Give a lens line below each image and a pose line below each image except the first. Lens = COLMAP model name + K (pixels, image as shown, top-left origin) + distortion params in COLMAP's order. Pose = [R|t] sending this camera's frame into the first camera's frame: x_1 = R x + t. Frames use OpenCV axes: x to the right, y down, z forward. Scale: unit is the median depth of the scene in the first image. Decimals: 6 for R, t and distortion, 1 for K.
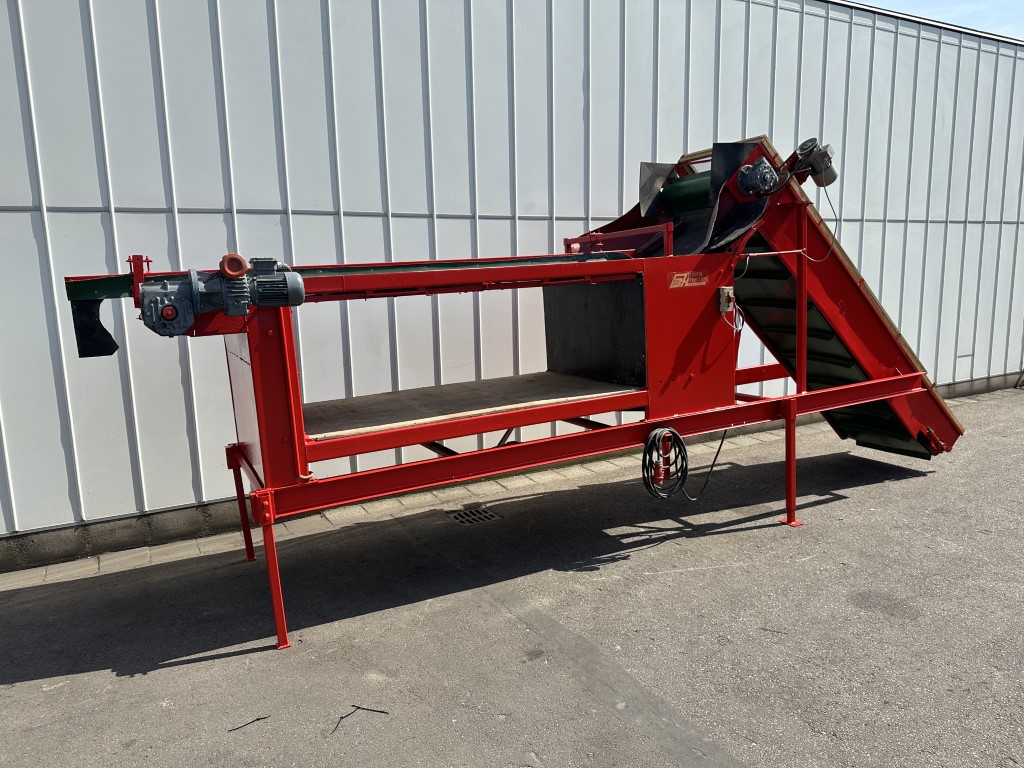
lens RADIAL K [[720.0, 0, 512.0], [0, 720.0, 384.0], [0, 0, 1]] dist [0.112579, -0.201036]
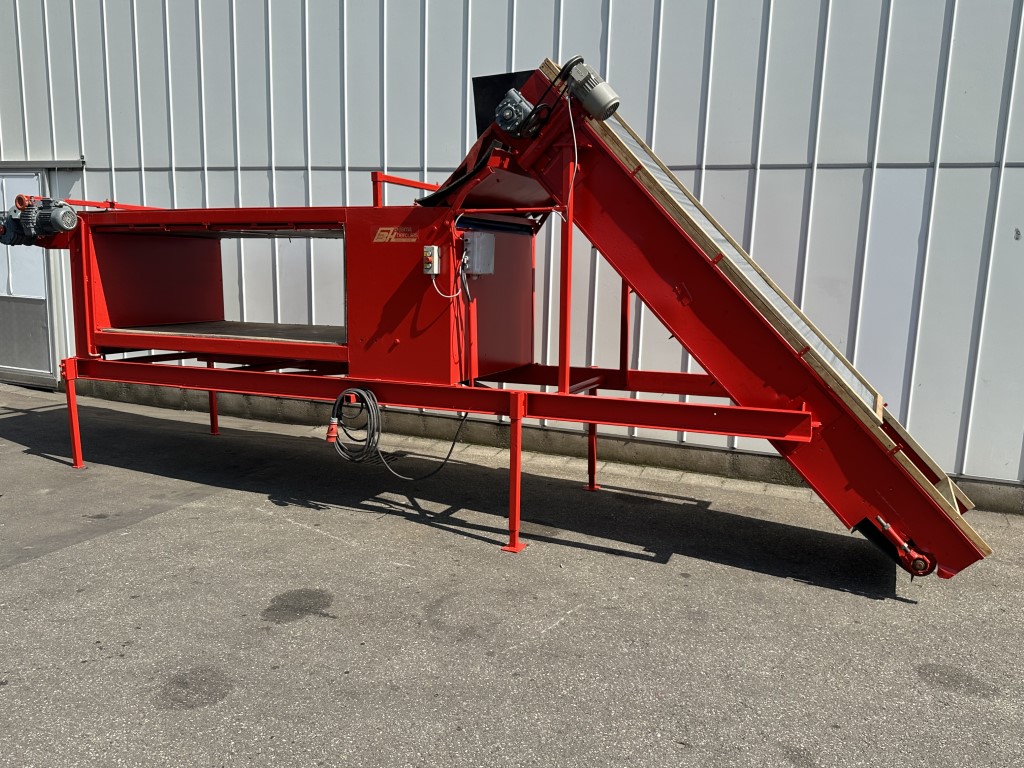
lens RADIAL K [[834.5, 0, 512.0], [0, 834.5, 384.0], [0, 0, 1]] dist [0.190565, -0.383931]
pose [[0.628301, 0.175801, -0.757847, 1.070304], [-0.163786, 0.982191, 0.092055, -0.072856], [0.760534, 0.066287, 0.645905, 0.396326]]
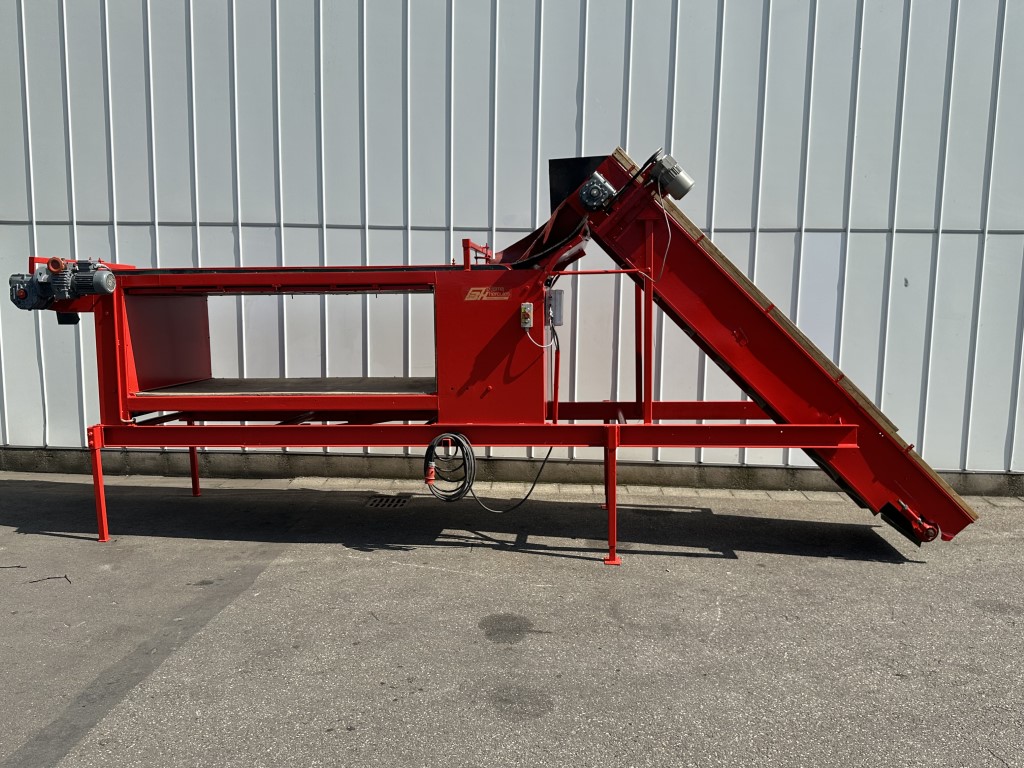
lens RADIAL K [[834.5, 0, 512.0], [0, 834.5, 384.0], [0, 0, 1]] dist [0.190565, -0.383931]
pose [[0.846191, 0.102882, -0.522853, 0.825693], [-0.117576, 0.993051, 0.005117, -0.023947], [0.519746, 0.057145, 0.852407, 0.009790]]
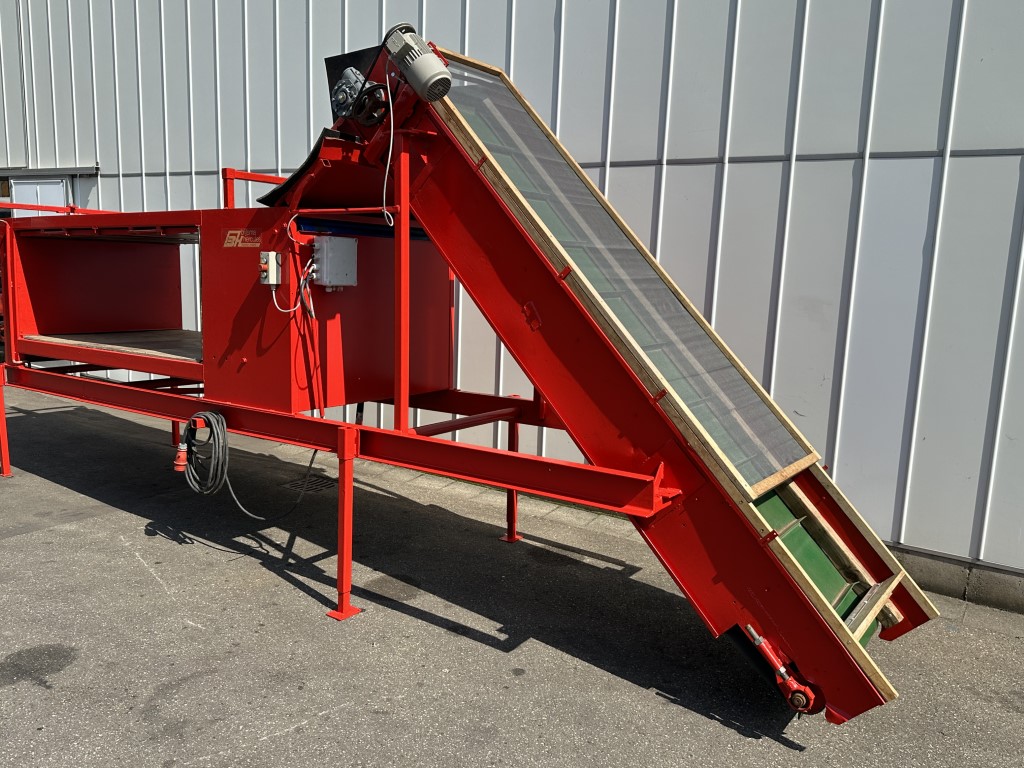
lens RADIAL K [[832.2, 0, 496.6], [0, 832.2, 379.2], [0, 0, 1]] dist [0.154525, -0.277915]
pose [[0.447259, 0.186311, -0.874784, 1.104880], [-0.181919, 0.976568, 0.114978, -0.136922], [0.875708, 0.107715, 0.470672, 0.748373]]
